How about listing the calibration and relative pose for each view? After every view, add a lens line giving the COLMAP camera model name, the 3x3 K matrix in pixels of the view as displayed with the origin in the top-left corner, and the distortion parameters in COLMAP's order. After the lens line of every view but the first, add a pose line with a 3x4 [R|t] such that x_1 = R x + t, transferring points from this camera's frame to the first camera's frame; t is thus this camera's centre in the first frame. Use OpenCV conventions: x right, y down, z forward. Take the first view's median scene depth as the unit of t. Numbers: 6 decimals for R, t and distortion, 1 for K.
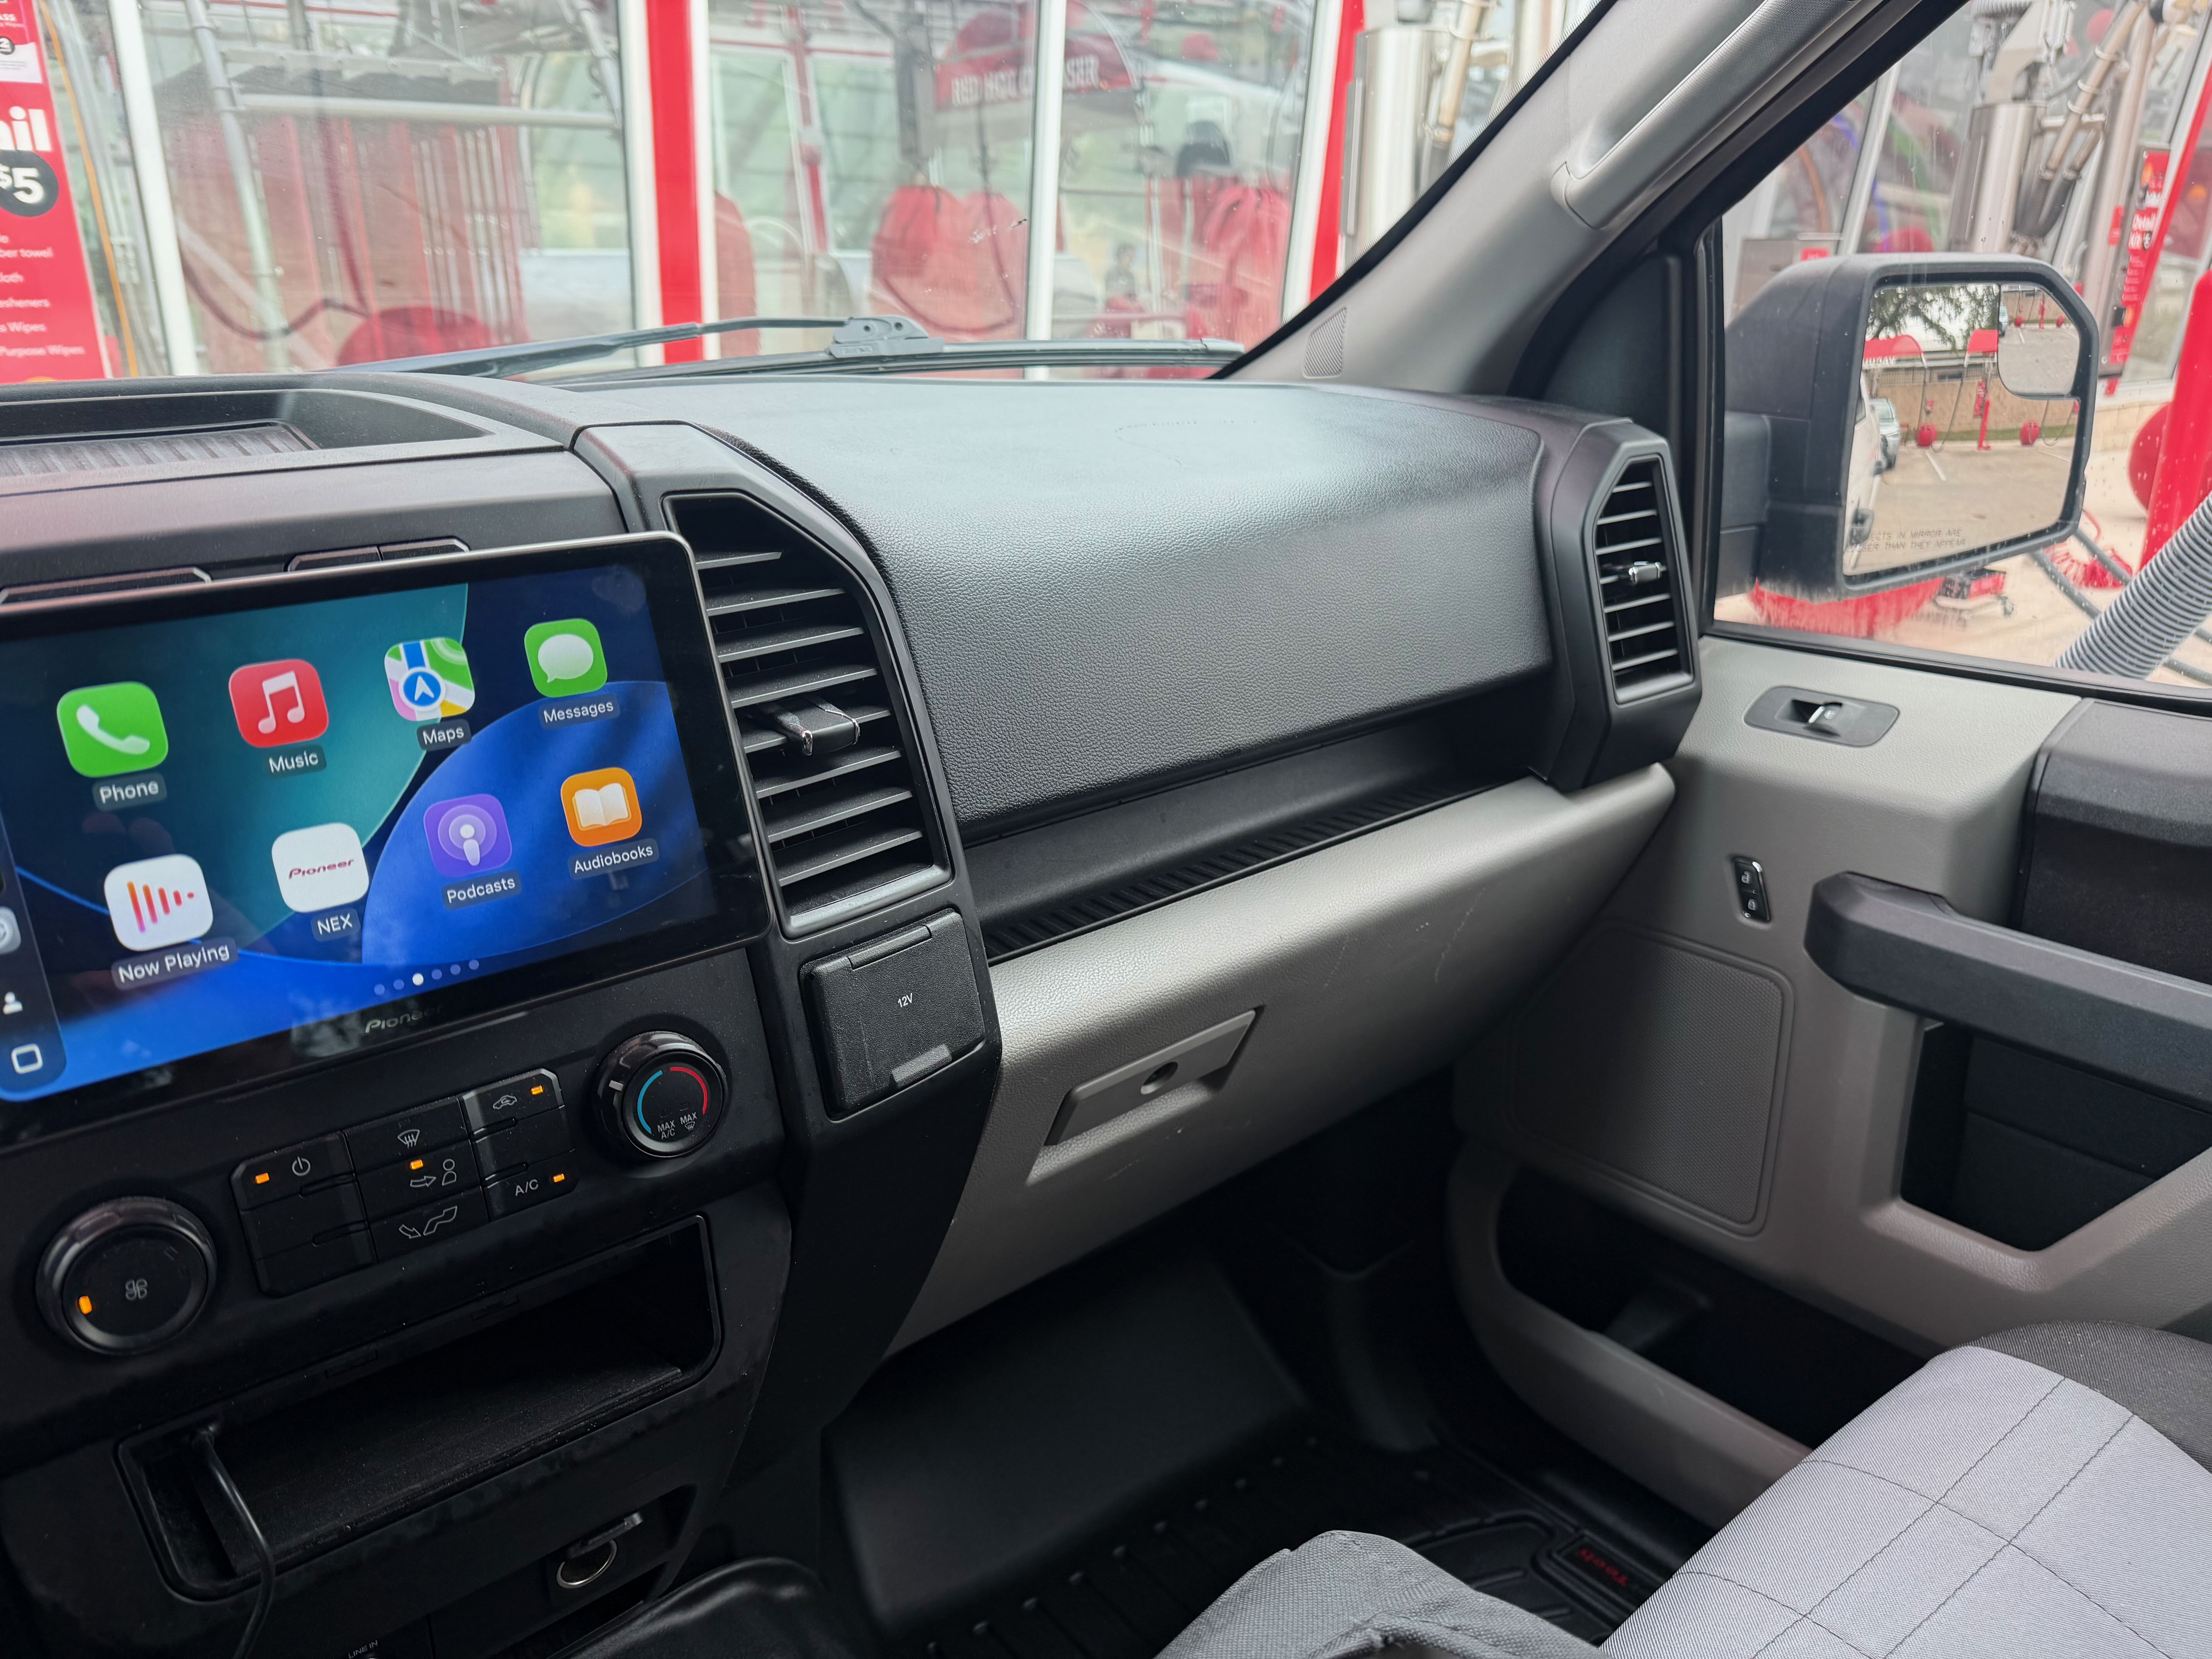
lens RADIAL K [[1555.1, 0, 1115.2], [0, 1555.1, 828.6], [0, 0, 1]] dist [0.034709, -0.048598]
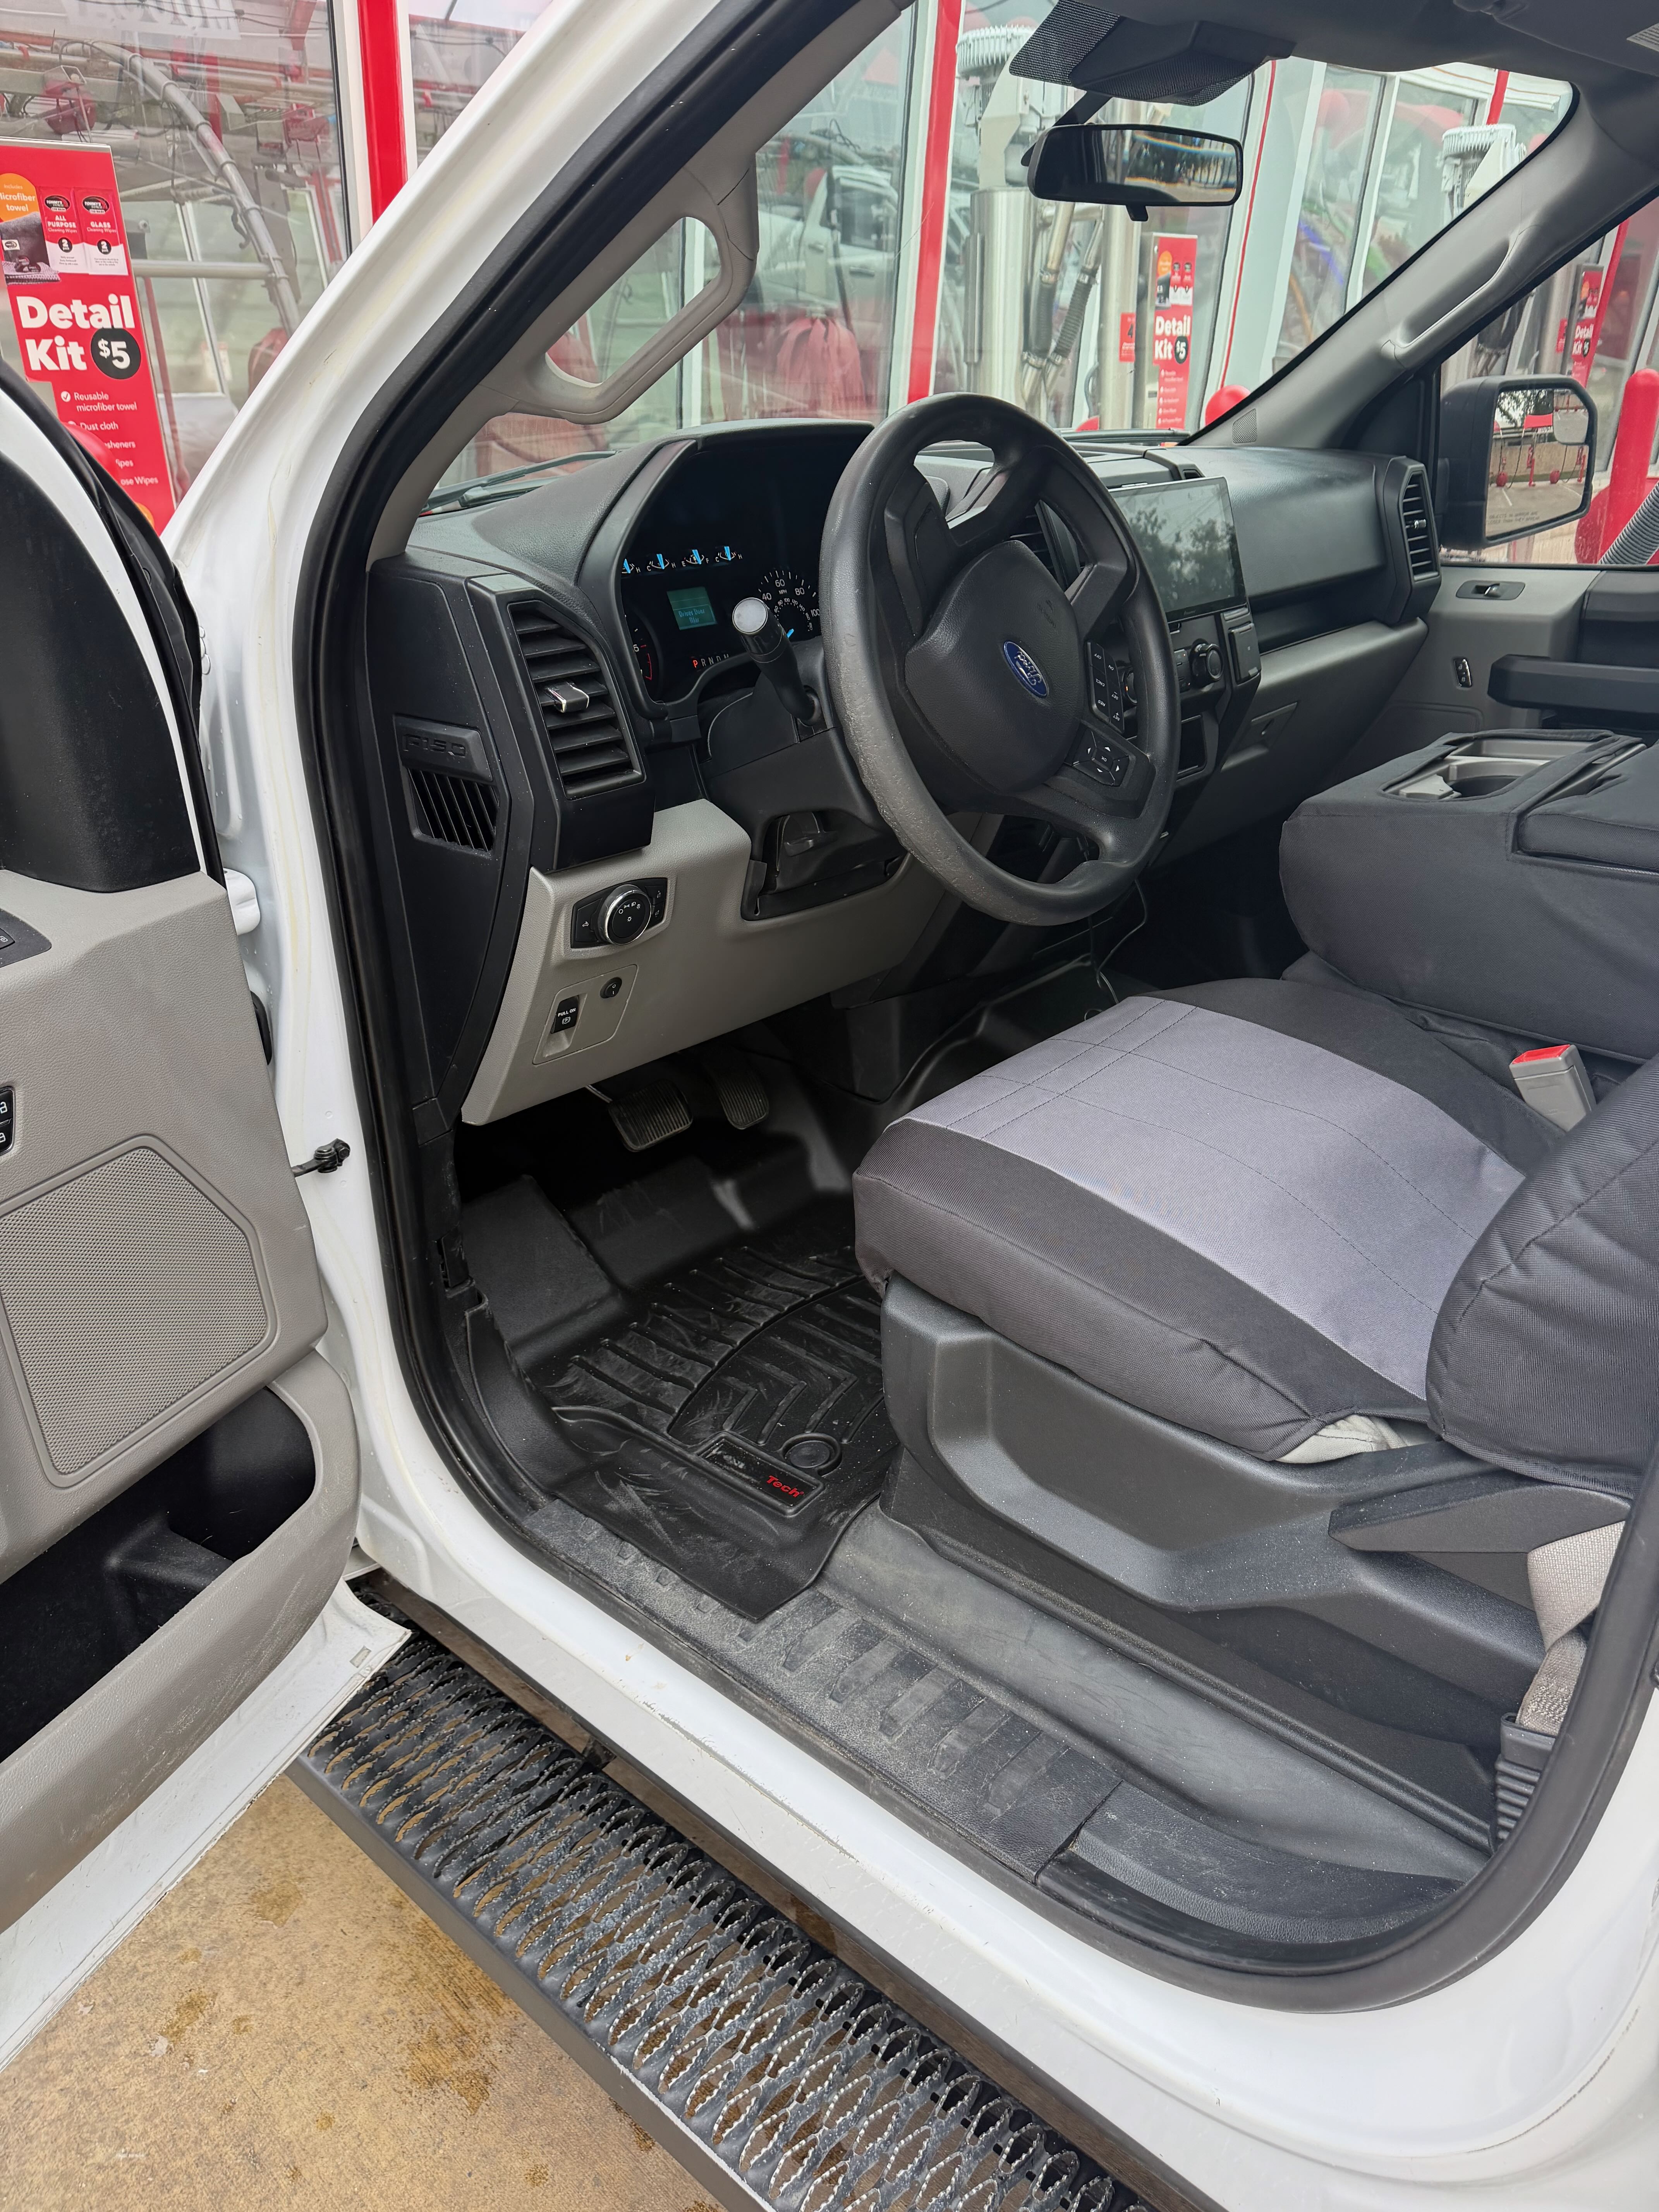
lens RADIAL K [[1555.1, 0, 806.1], [0, 1555.1, 1088.7], [0, 0, 1]] dist [0.034709, -0.048598]
pose [[0.990456, -0.079369, 0.112687, -0.724659], [0.070970, 0.994526, 0.076685, 0.346191], [-0.118156, -0.067956, 0.990667, -1.004858]]
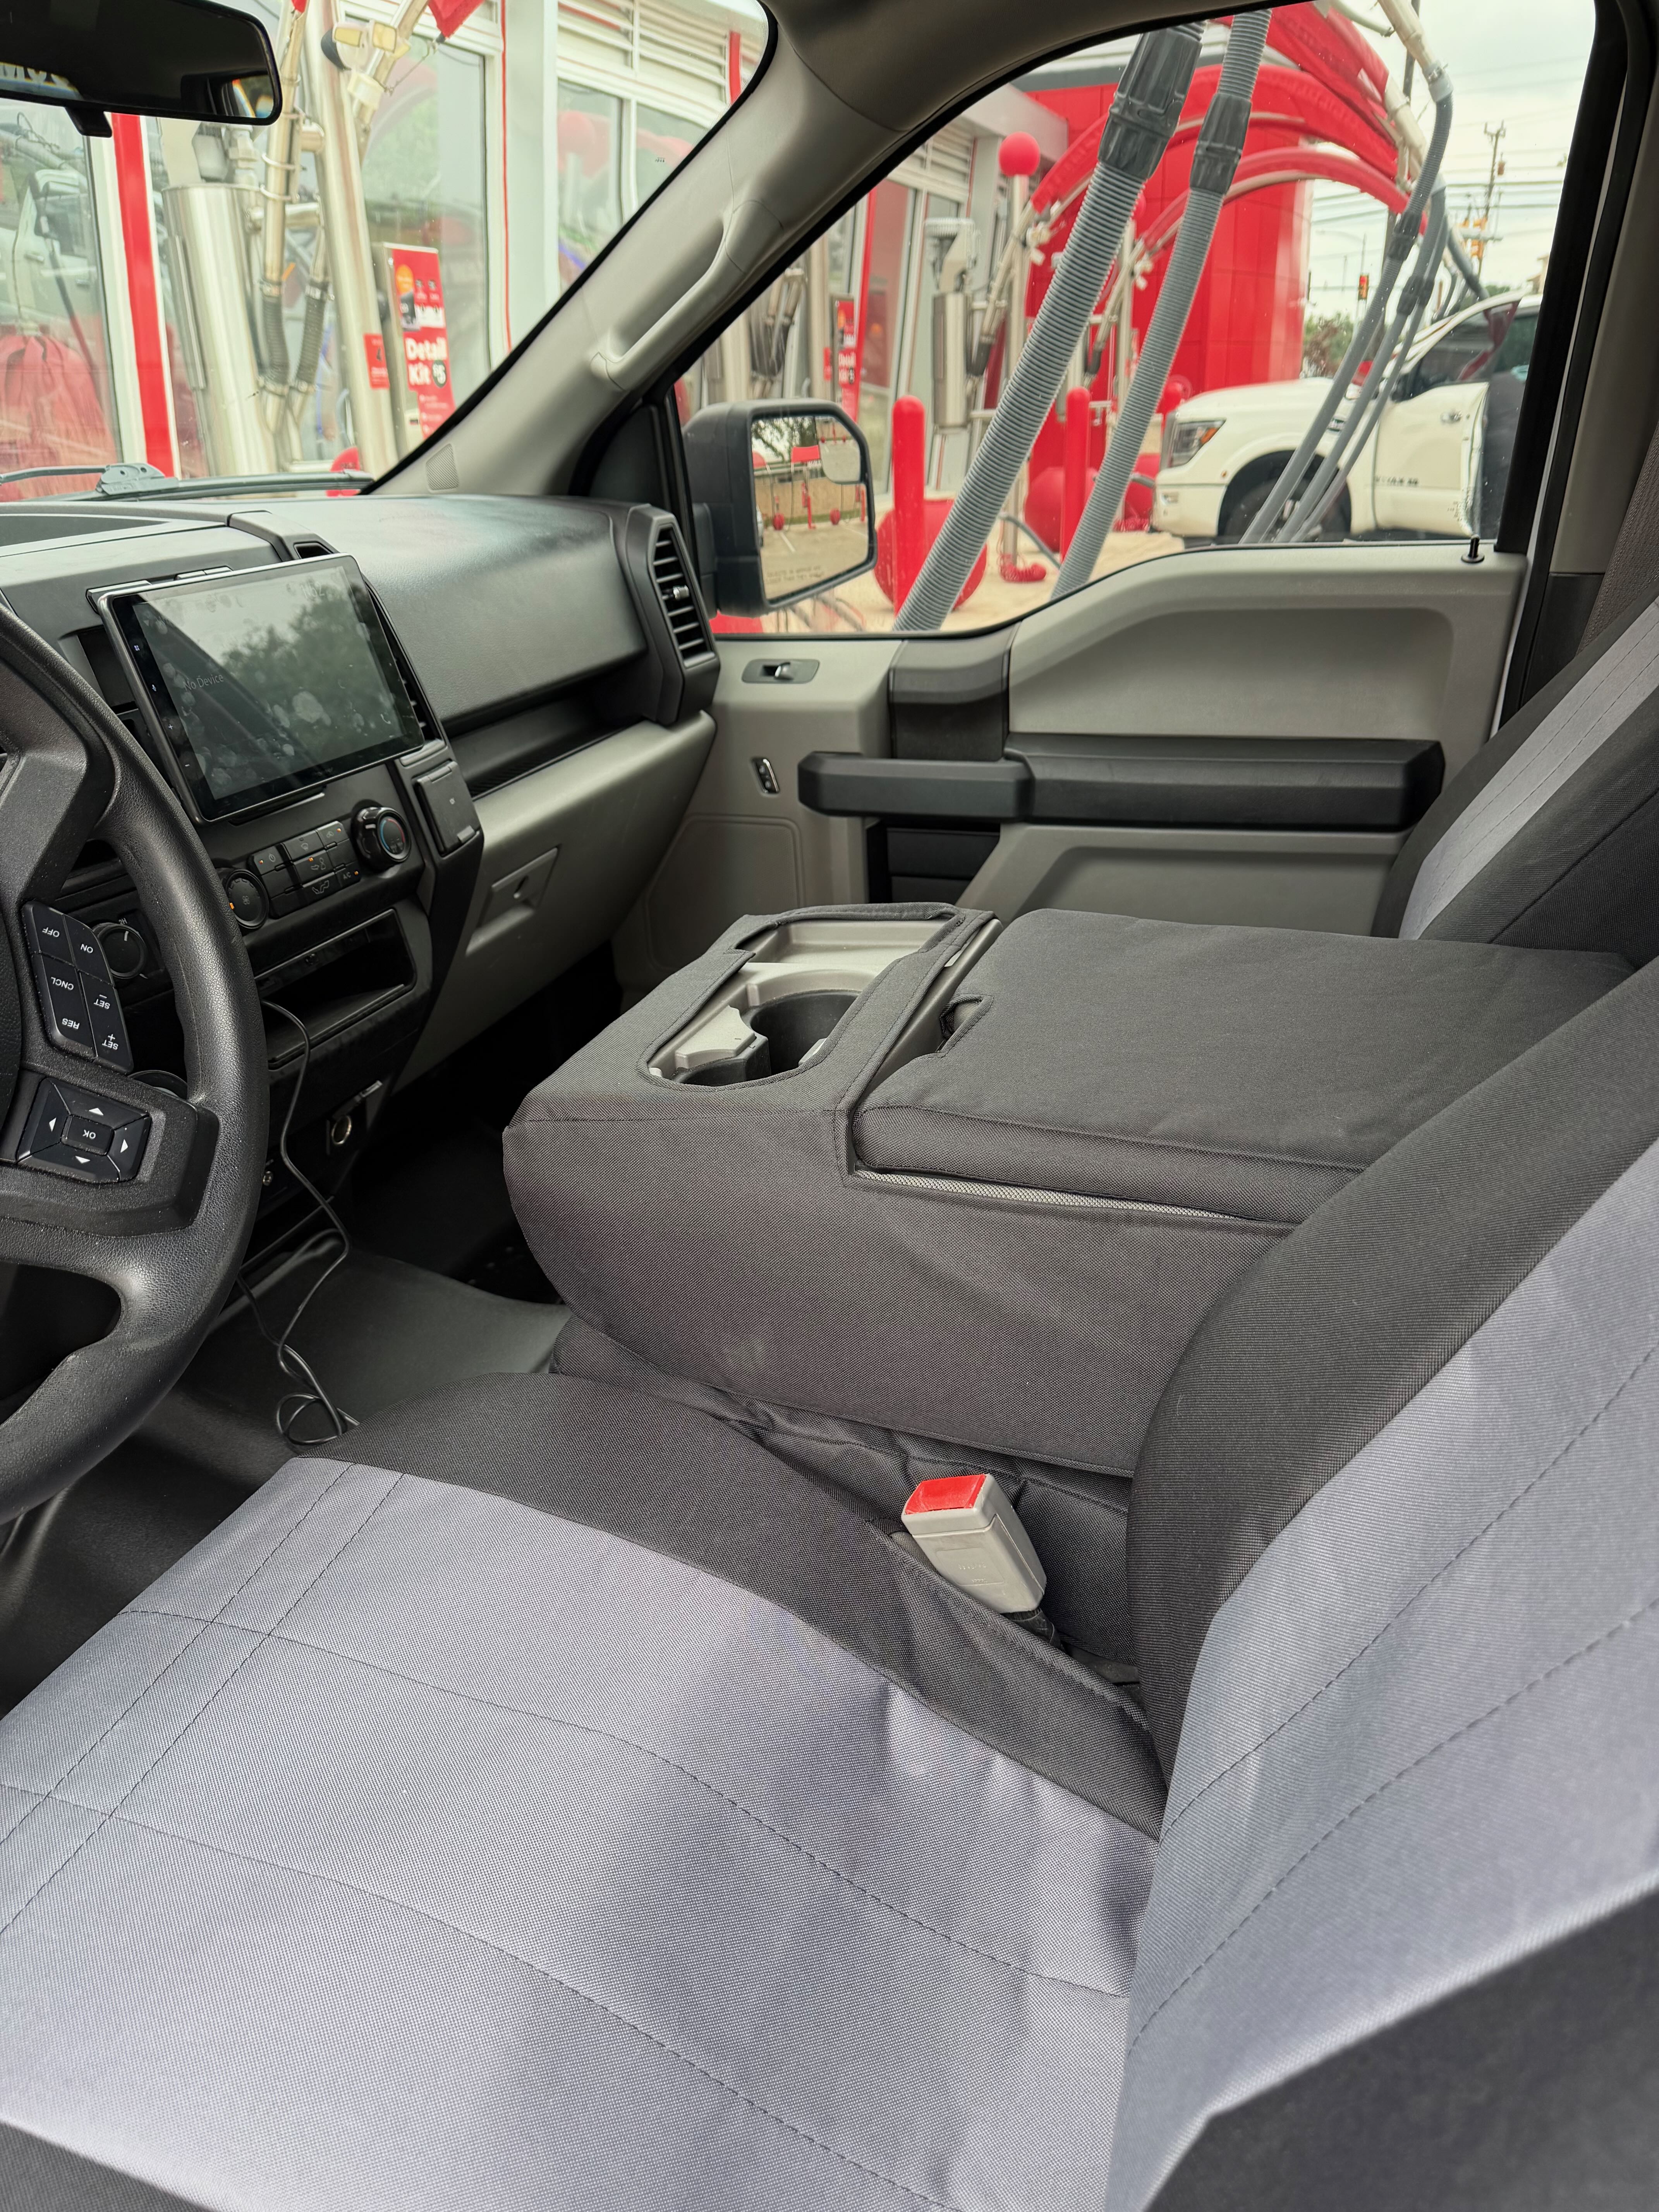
lens RADIAL K [[1555.1, 0, 797.3], [0, 1555.1, 1100.3], [0, 0, 1]] dist [0.034709, -0.048598]
pose [[0.864133, -0.231109, 0.447059, -0.386578], [0.200230, 0.972870, 0.115898, 0.178117], [-0.461715, -0.010637, 0.886964, -0.515904]]
